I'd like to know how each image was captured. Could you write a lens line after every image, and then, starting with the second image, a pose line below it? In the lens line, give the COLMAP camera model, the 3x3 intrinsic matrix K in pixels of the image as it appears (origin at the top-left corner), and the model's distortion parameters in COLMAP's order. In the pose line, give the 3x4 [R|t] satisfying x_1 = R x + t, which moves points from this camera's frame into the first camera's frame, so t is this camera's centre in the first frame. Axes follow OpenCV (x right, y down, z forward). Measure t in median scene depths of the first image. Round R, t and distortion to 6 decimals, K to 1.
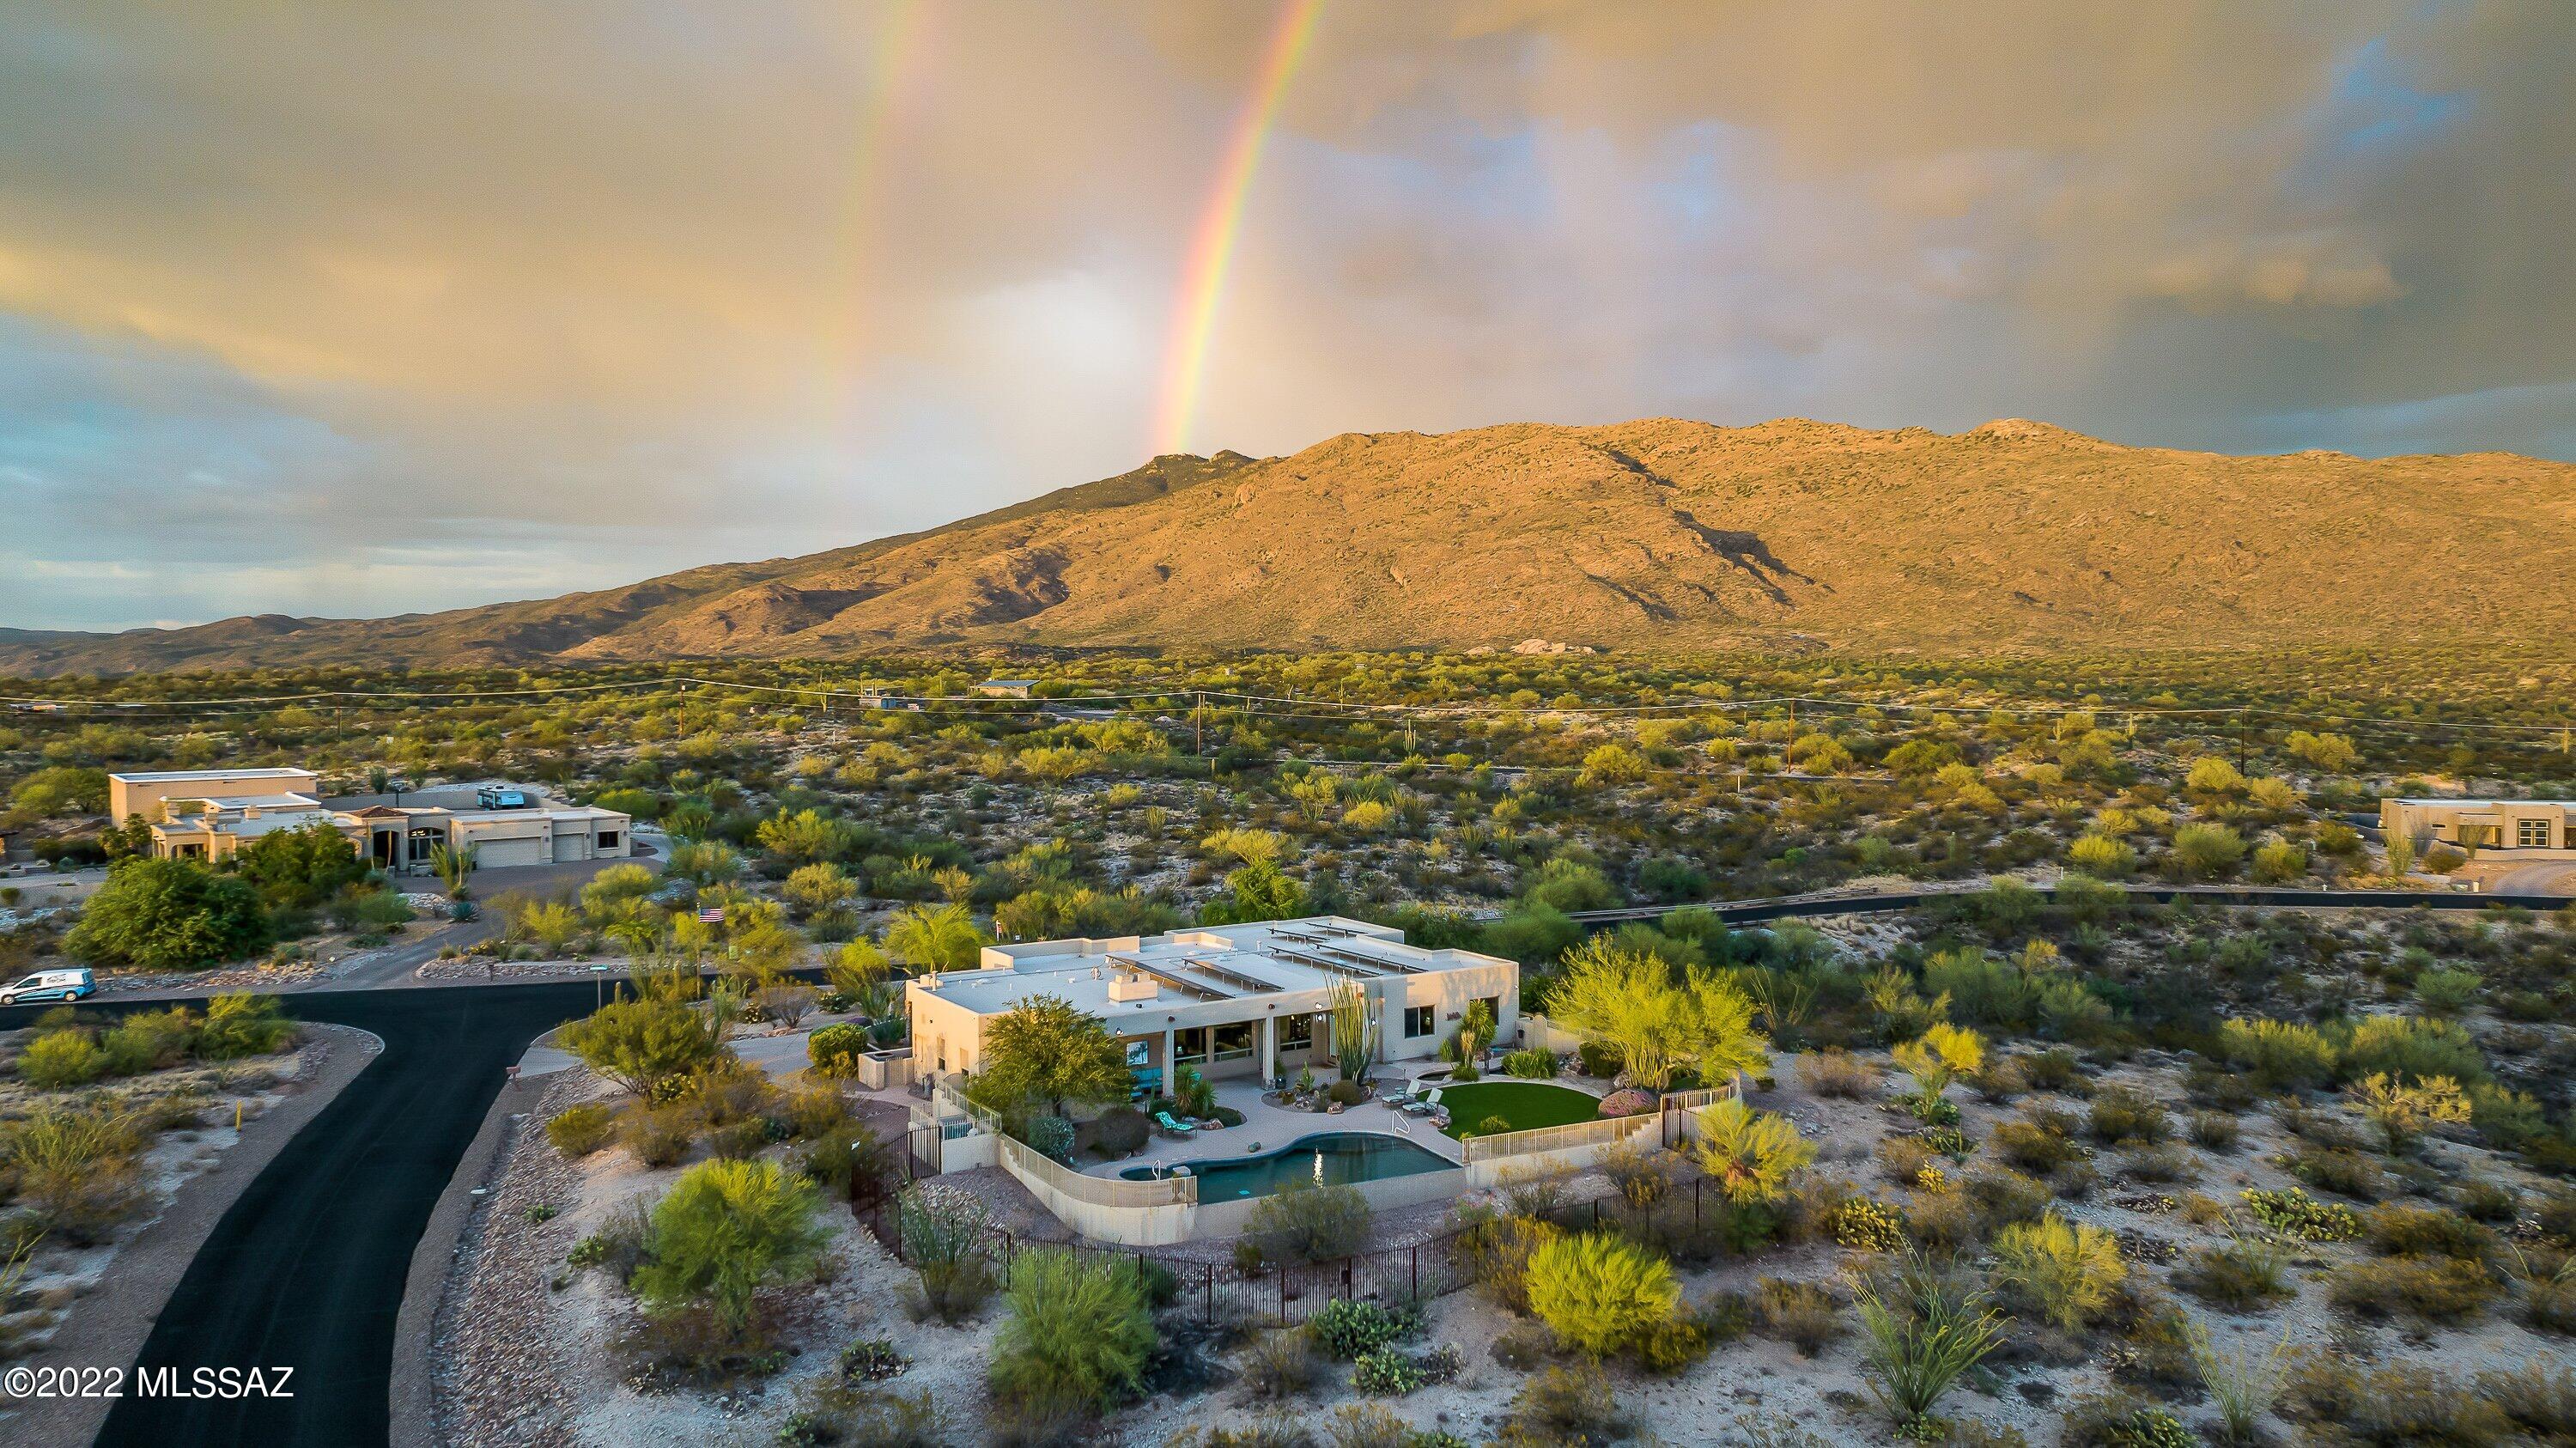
lens RADIAL K [[1790.4, 0, 1288.0], [0, 1790.4, 724.0], [0, 0, 1]] dist [0.034850, 0.000520]
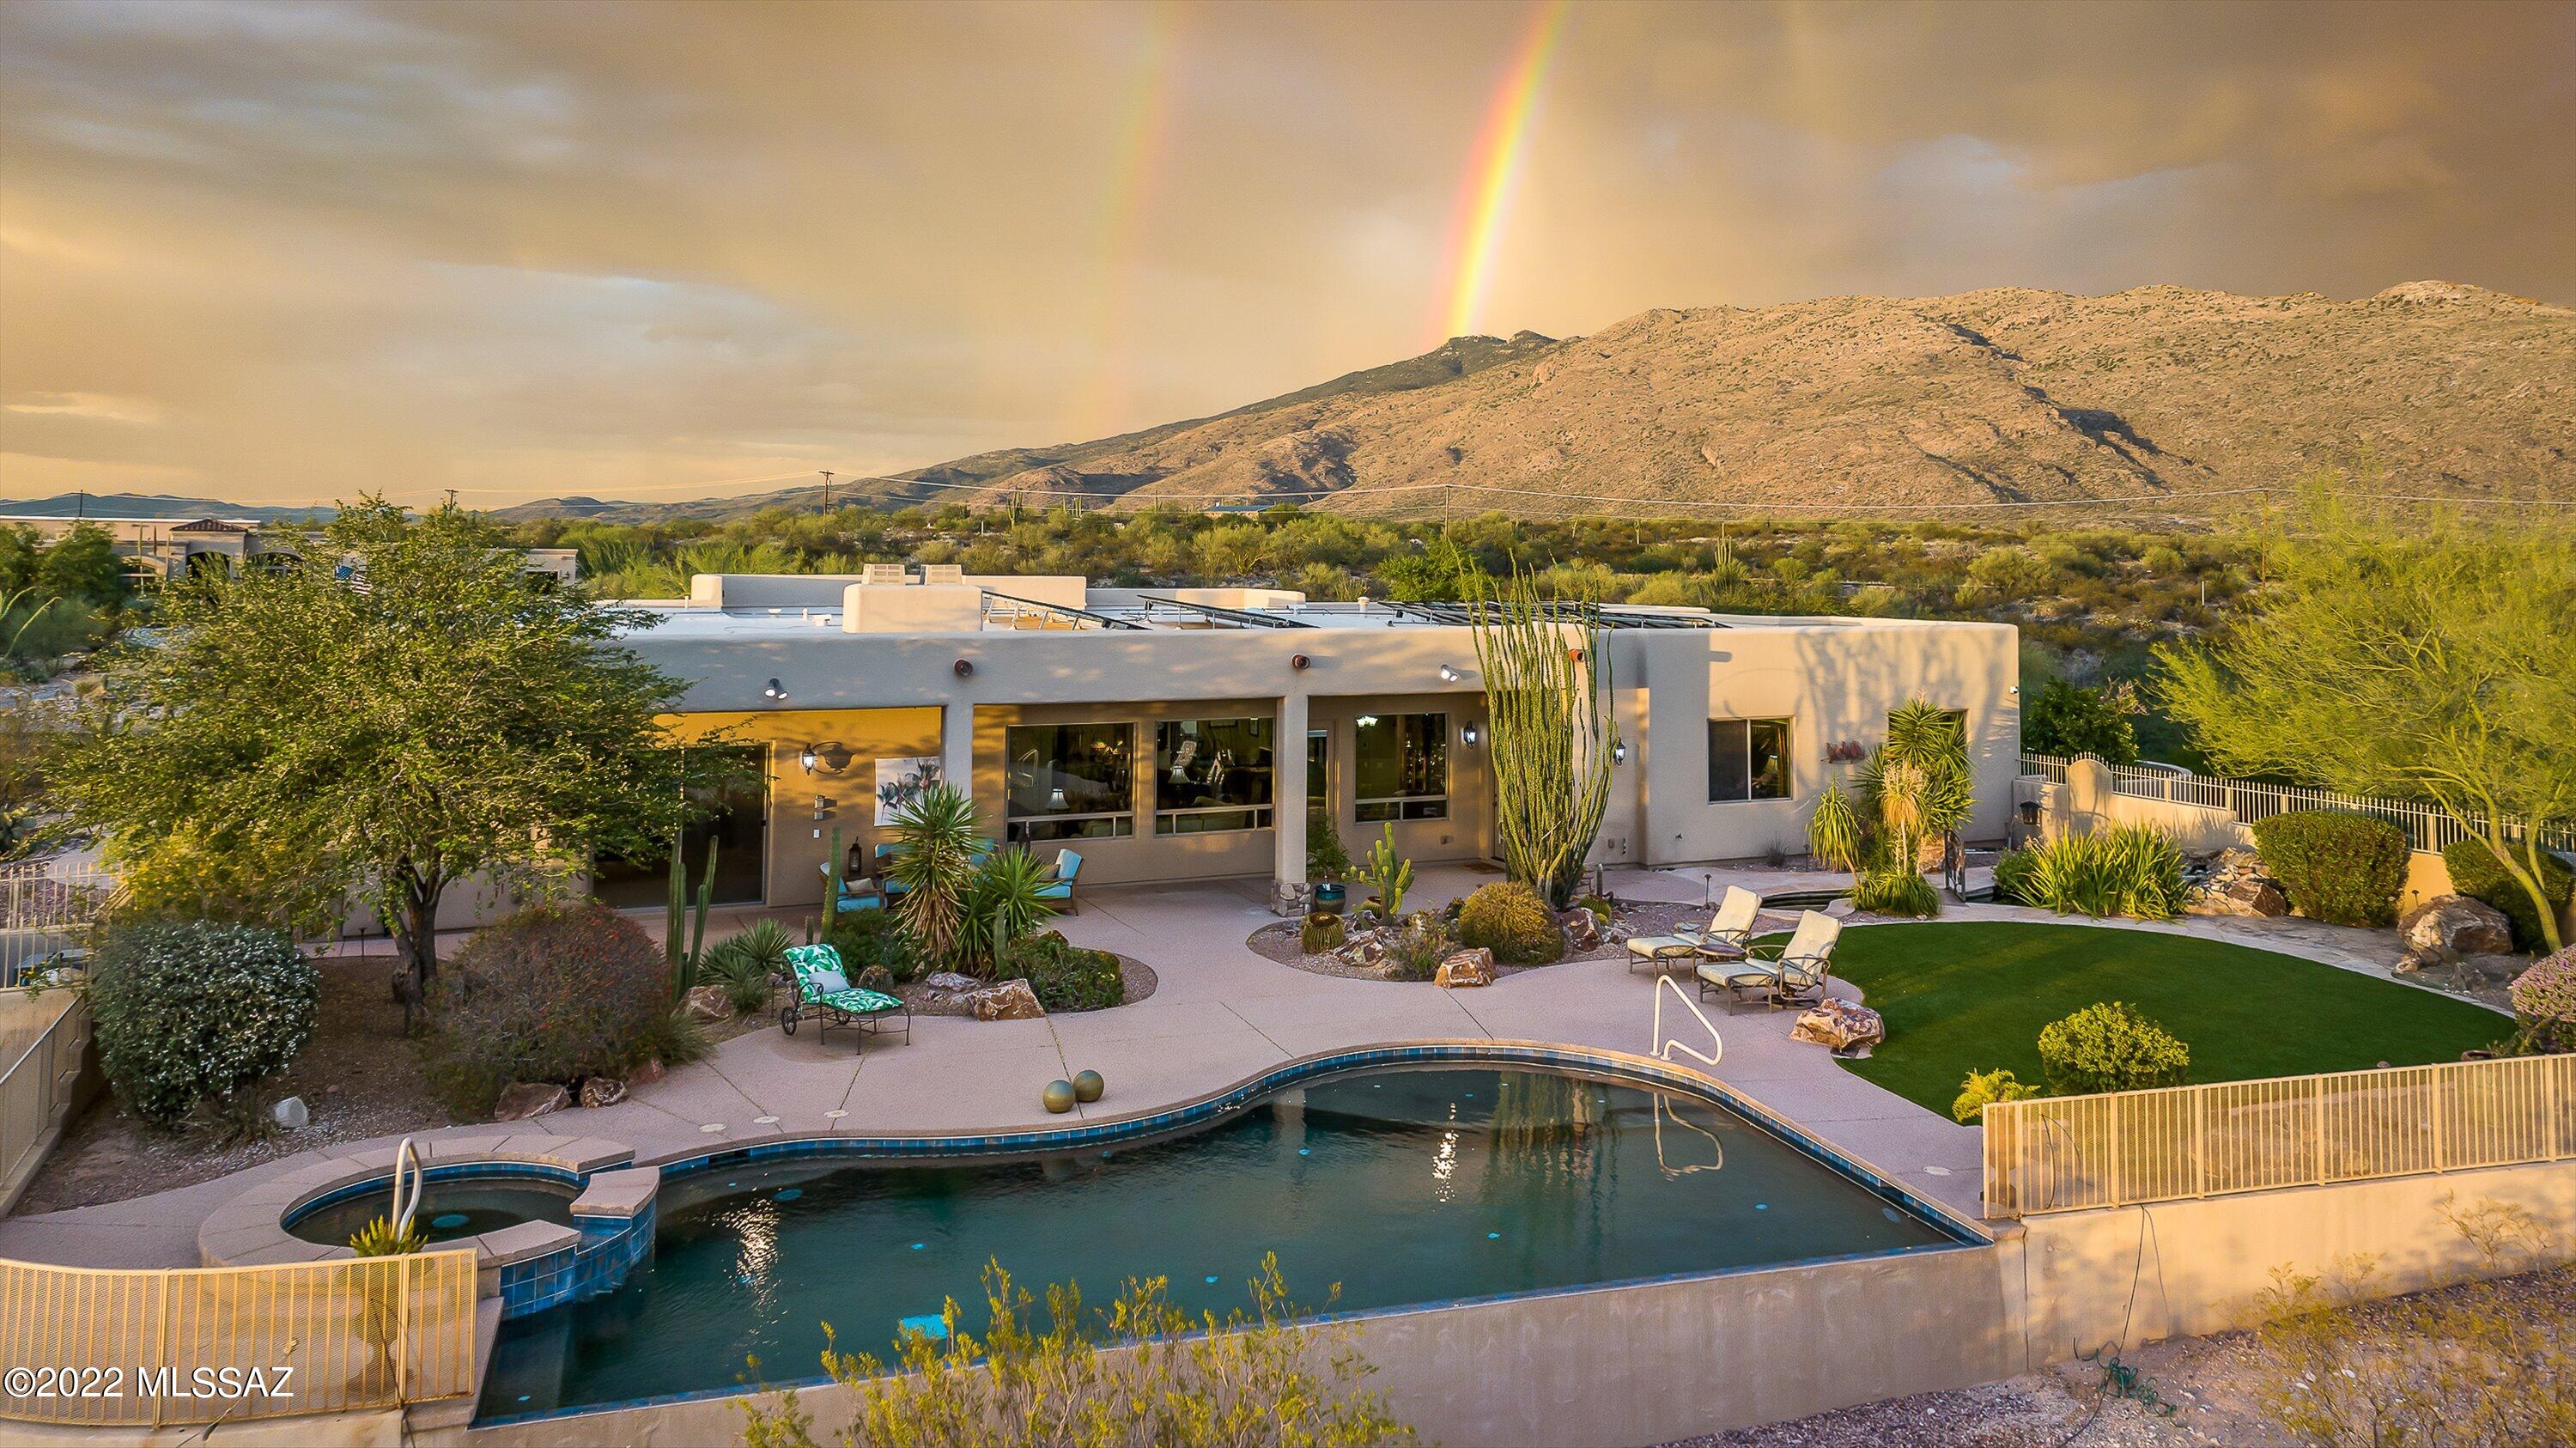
lens RADIAL K [[1893.0, 0, 1310.5], [0, 1893.0, 475.8], [0, 0, 1]] dist [0.018403, 0.000831]
pose [[0.989207, 0.003058, -0.146492, 0.027573], [-0.014229, 0.997061, -0.075275, 0.092592], [0.145832, 0.076547, 0.986344, 0.401930]]
